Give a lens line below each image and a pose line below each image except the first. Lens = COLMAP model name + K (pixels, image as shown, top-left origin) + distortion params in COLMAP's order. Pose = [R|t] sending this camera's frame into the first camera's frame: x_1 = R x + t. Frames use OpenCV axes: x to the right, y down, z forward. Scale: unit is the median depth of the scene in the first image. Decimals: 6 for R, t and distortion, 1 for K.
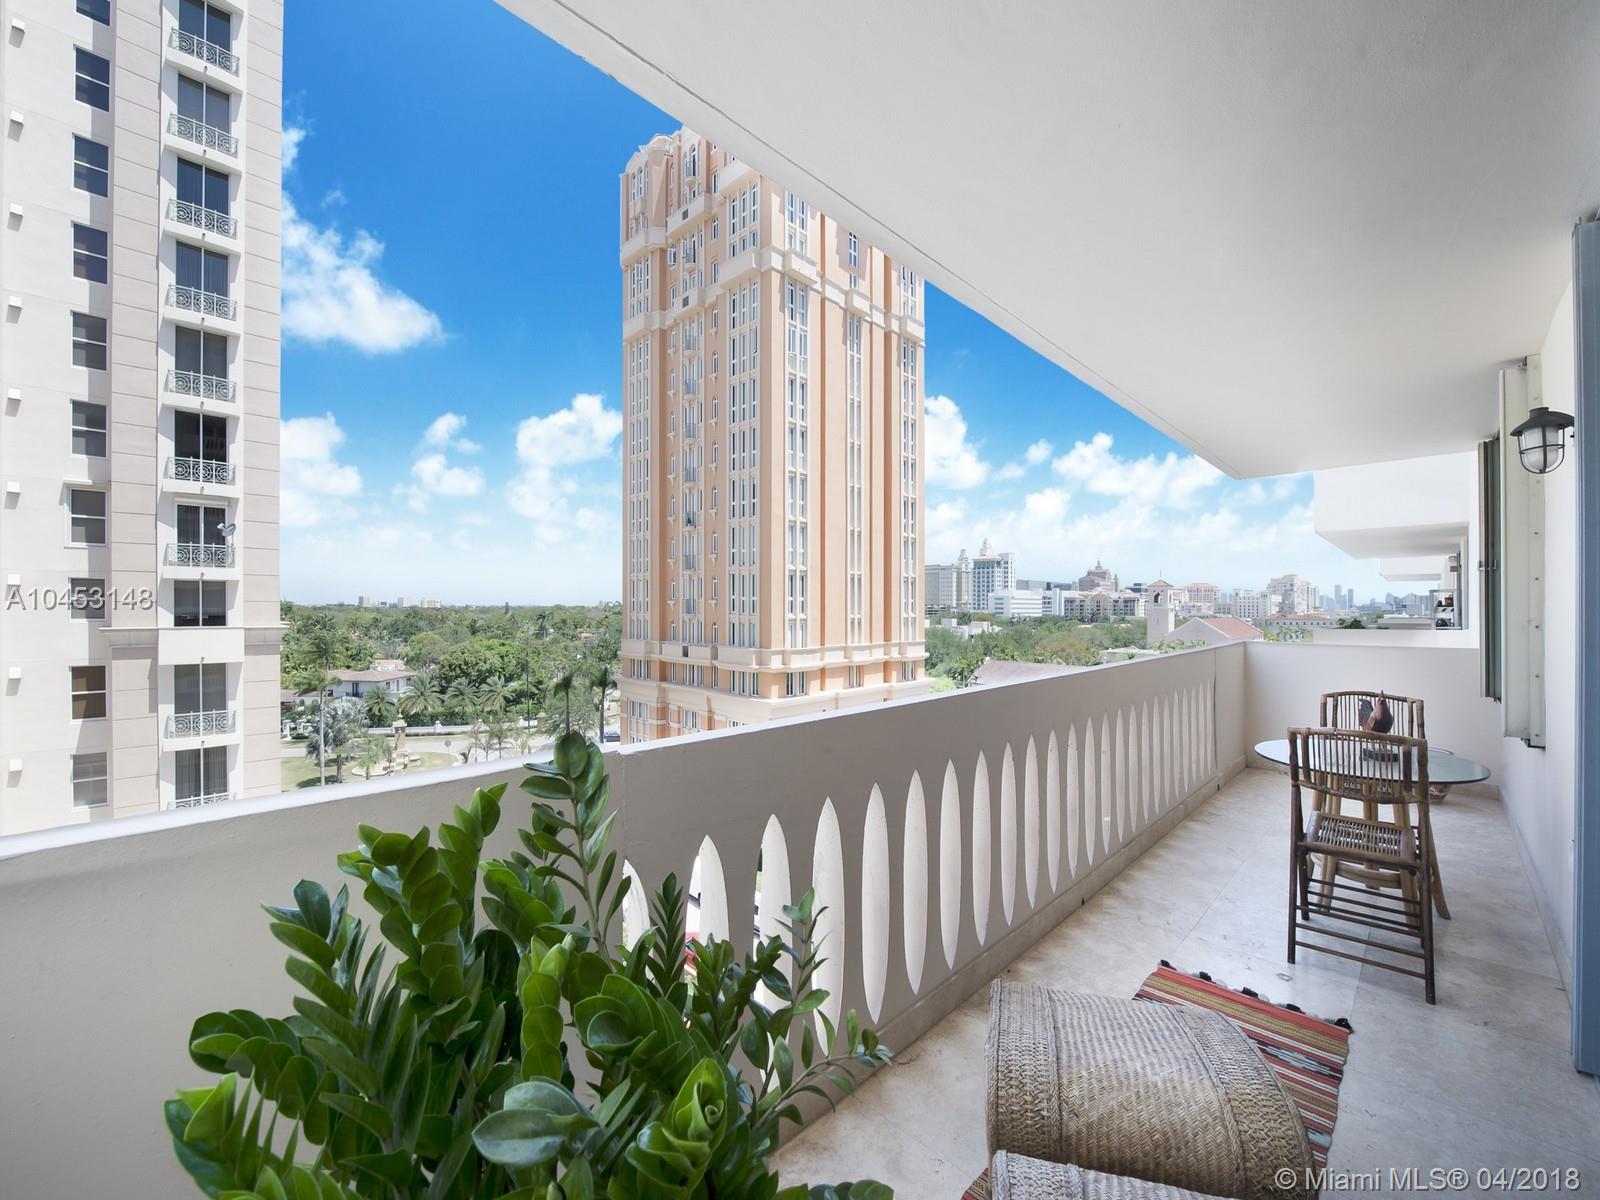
lens RADIAL K [[633.1, 0, 787.5], [0, 633.1, 603.9], [0, 0, 1]] dist [-0.016280, -0.000402]
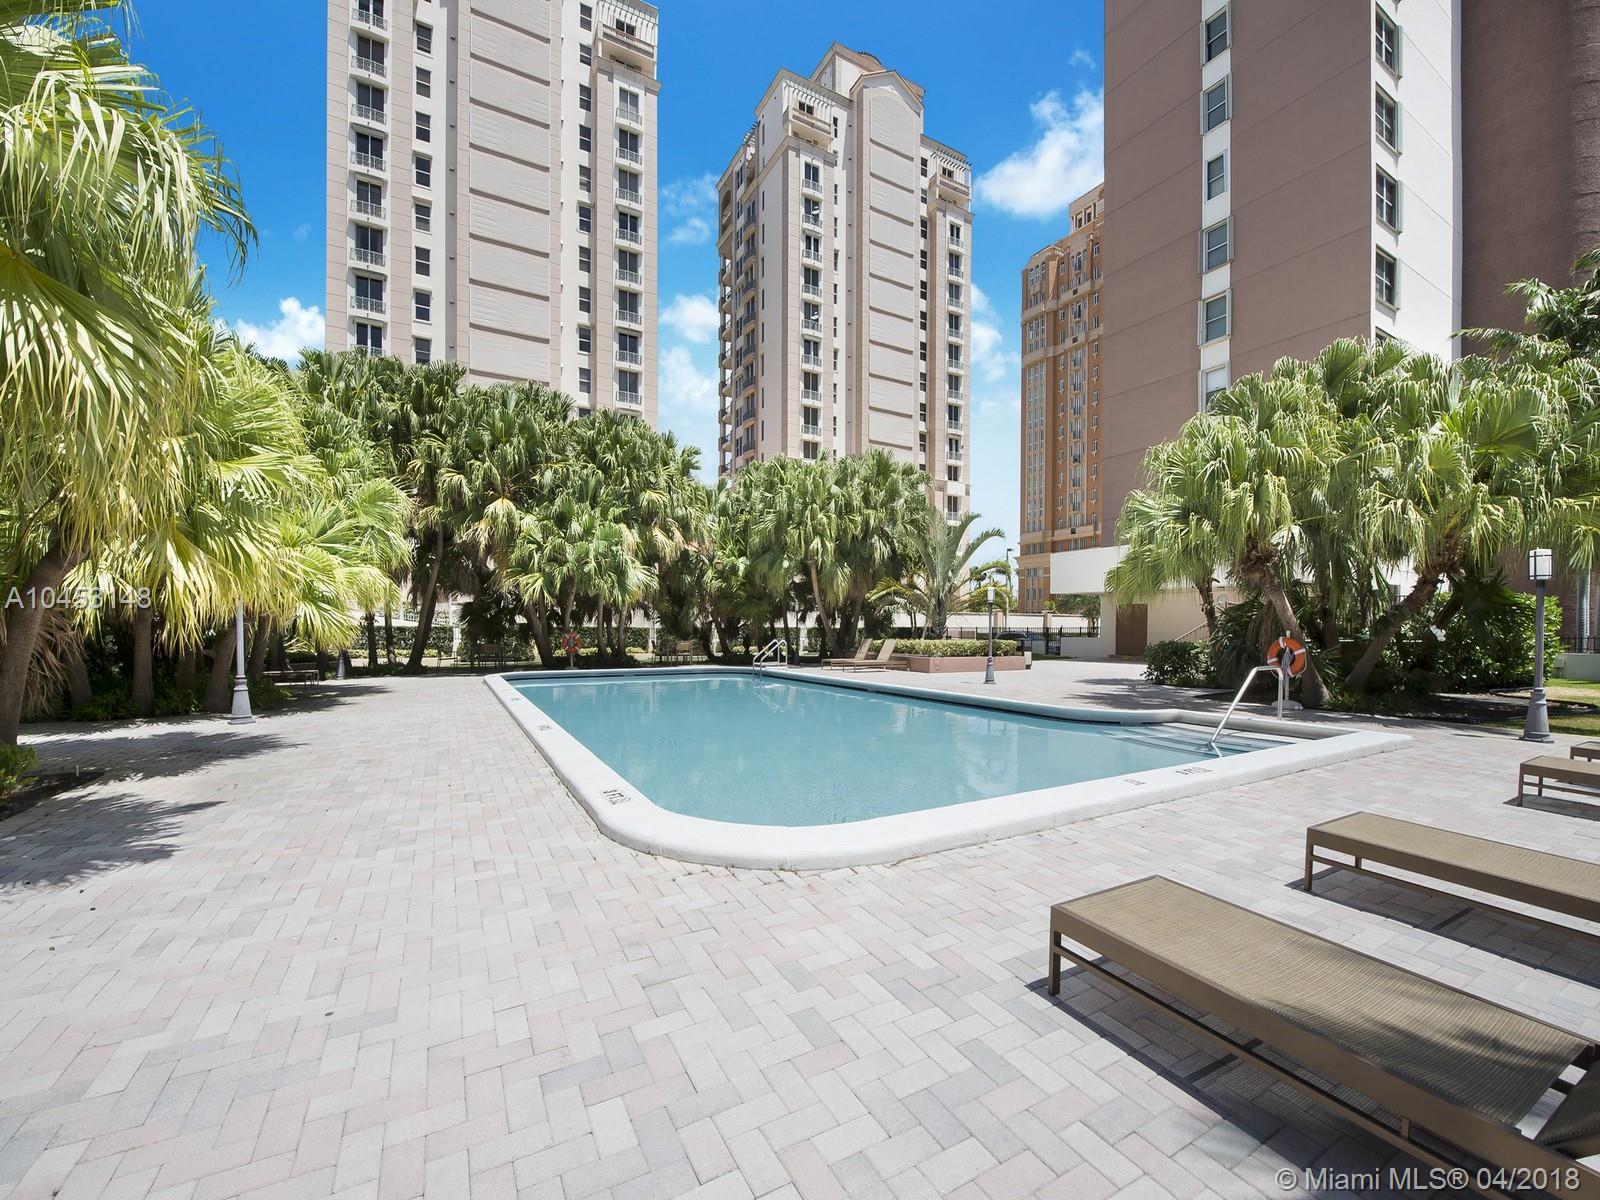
lens RADIAL K [[633.1, 0, 791.7], [0, 633.1, 632.9], [0, 0, 1]] dist [-0.016280, -0.000402]
pose [[0.960426, 0.003857, -0.278510, -0.438023], [-0.000675, 0.999933, 0.011519, 0.351024], [0.278536, -0.010875, 0.960364, -0.989711]]
